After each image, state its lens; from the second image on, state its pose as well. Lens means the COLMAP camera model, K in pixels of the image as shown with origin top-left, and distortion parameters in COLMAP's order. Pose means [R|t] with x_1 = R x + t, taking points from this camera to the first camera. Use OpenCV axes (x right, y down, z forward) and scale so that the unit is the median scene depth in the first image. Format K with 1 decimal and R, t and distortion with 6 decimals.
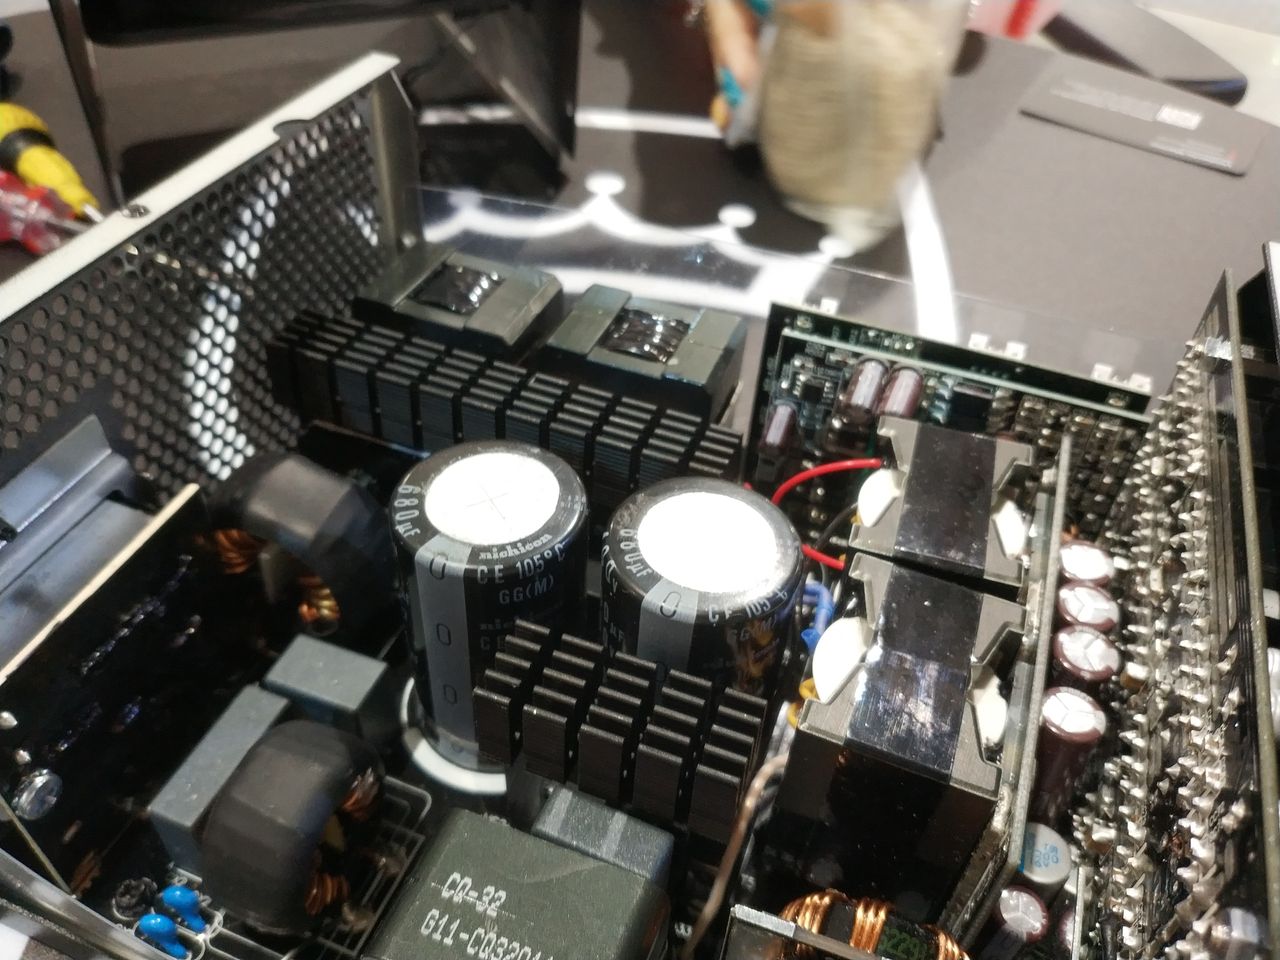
lens RADIAL K [[1017.0, 0, 641.5], [0, 1017.0, 465.7], [0, 0, 1]] dist [0.032872, -0.108230]
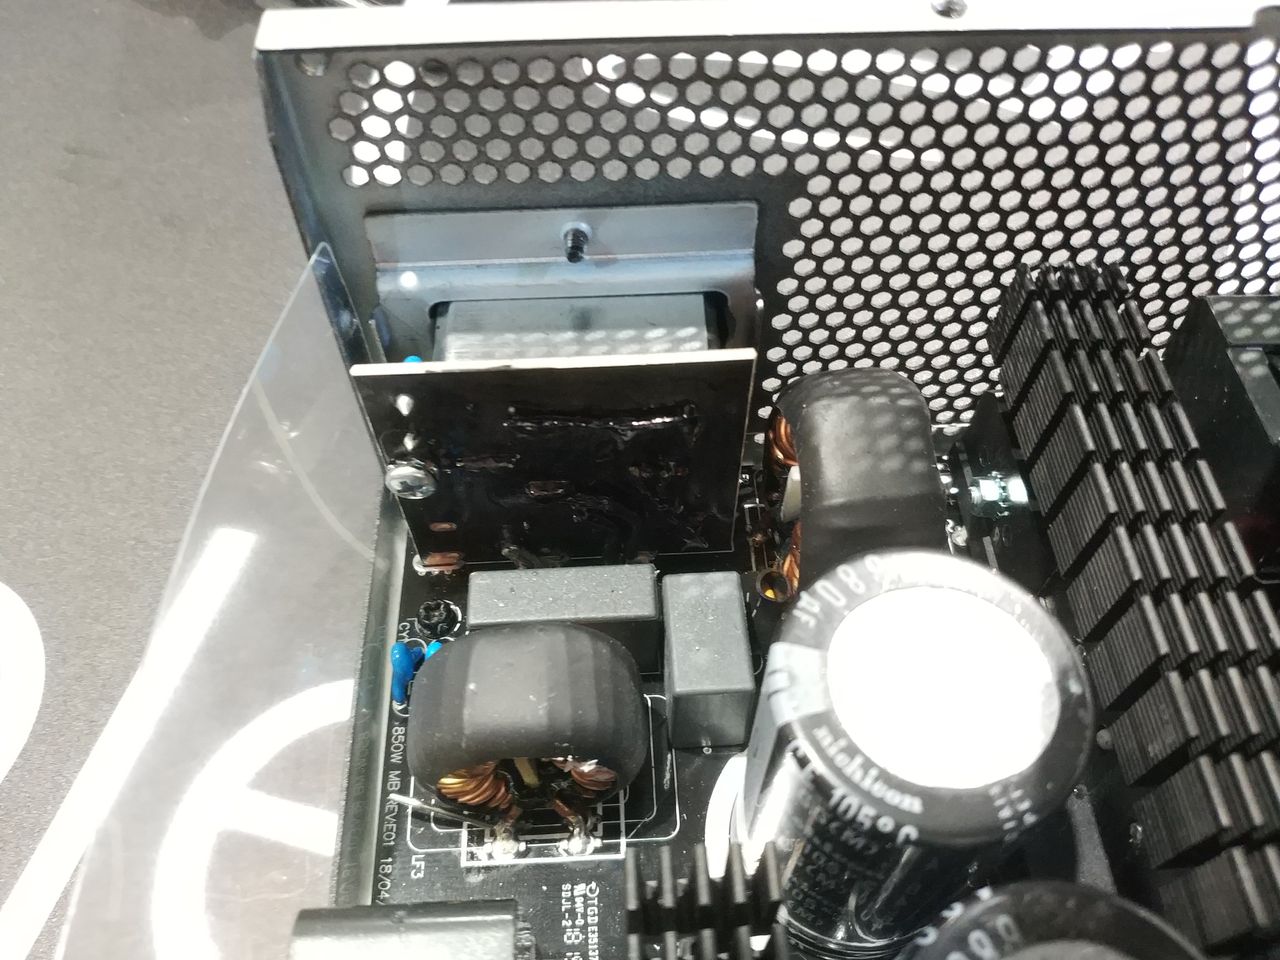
lens RADIAL K [[1017.0, 0, 677.1], [0, 1017.0, 462.0], [0, 0, 1]] dist [0.032872, -0.108230]
pose [[0.416396, 0.705671, -0.573274, 0.040283], [-0.607736, 0.685005, 0.401778, -0.186831], [0.676219, 0.181100, 0.714094, 0.389332]]
